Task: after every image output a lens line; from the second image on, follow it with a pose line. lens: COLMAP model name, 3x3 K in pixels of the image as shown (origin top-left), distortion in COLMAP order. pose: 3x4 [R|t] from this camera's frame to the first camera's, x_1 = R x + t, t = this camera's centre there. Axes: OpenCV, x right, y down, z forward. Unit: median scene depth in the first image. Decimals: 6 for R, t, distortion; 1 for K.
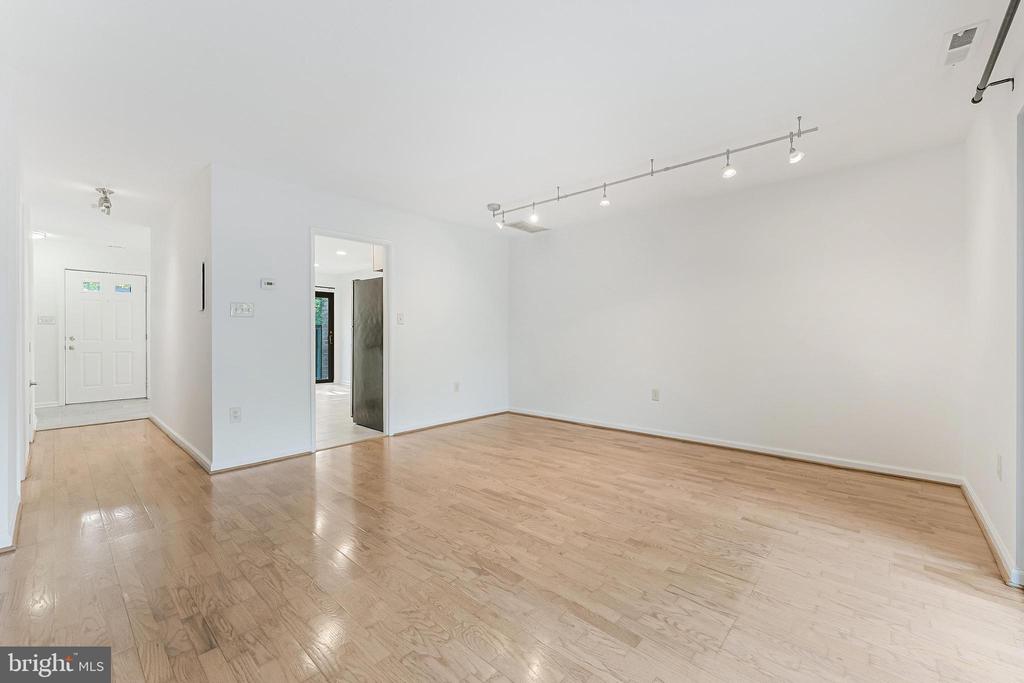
lens RADIAL K [[413.5, 0, 515.5], [0, 413.5, 336.2], [0, 0, 1]] dist [-0.001651, -0.000677]
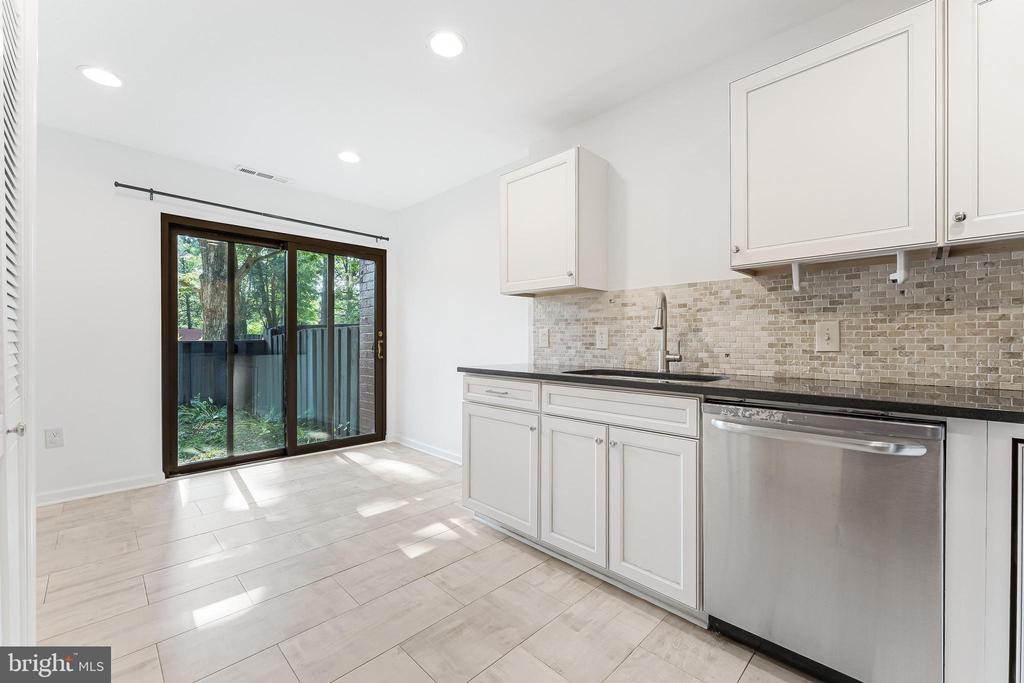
lens RADIAL K [[413.5, 0, 515.5], [0, 413.5, 336.2], [0, 0, 1]] dist [-0.001651, -0.000677]
pose [[0.998443, 0.000037, -0.055784, -0.424869], [-0.000660, 0.999938, -0.011153, -0.002569], [0.055780, 0.011172, 0.998381, 0.859110]]
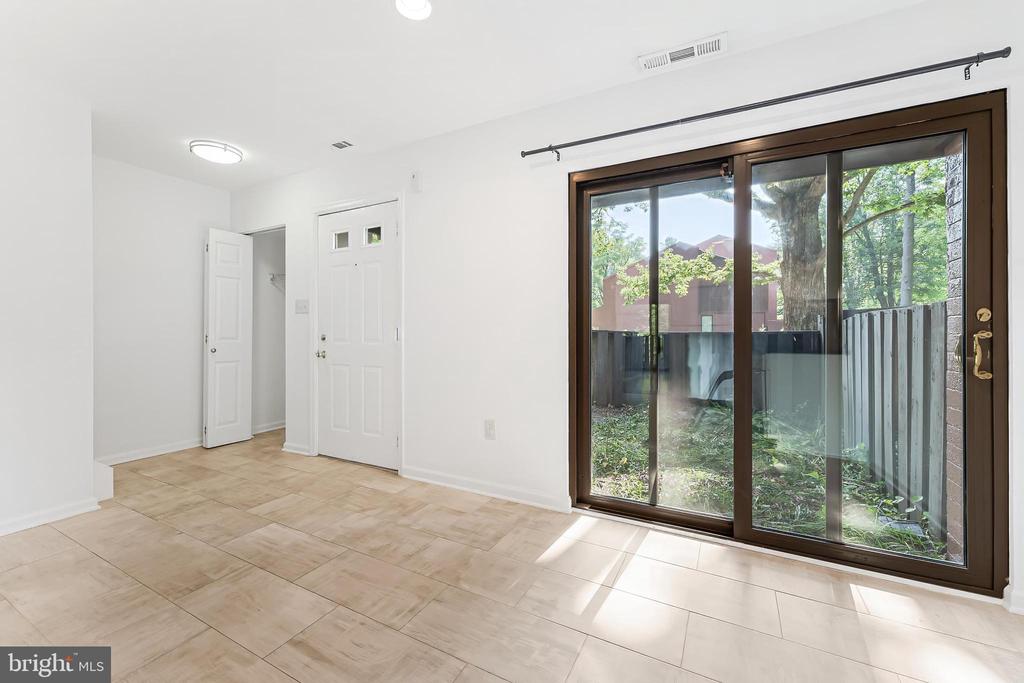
lens RADIAL K [[416.2, 0, 515.6], [0, 416.2, 331.8], [0, 0, 1]] dist [0.002582, -0.000324]
pose [[0.237892, 0.000226, -0.971292, -0.506188], [0.000468, 1.000000, 0.000347, -0.003455], [0.971292, -0.000537, 0.237892, 1.208596]]
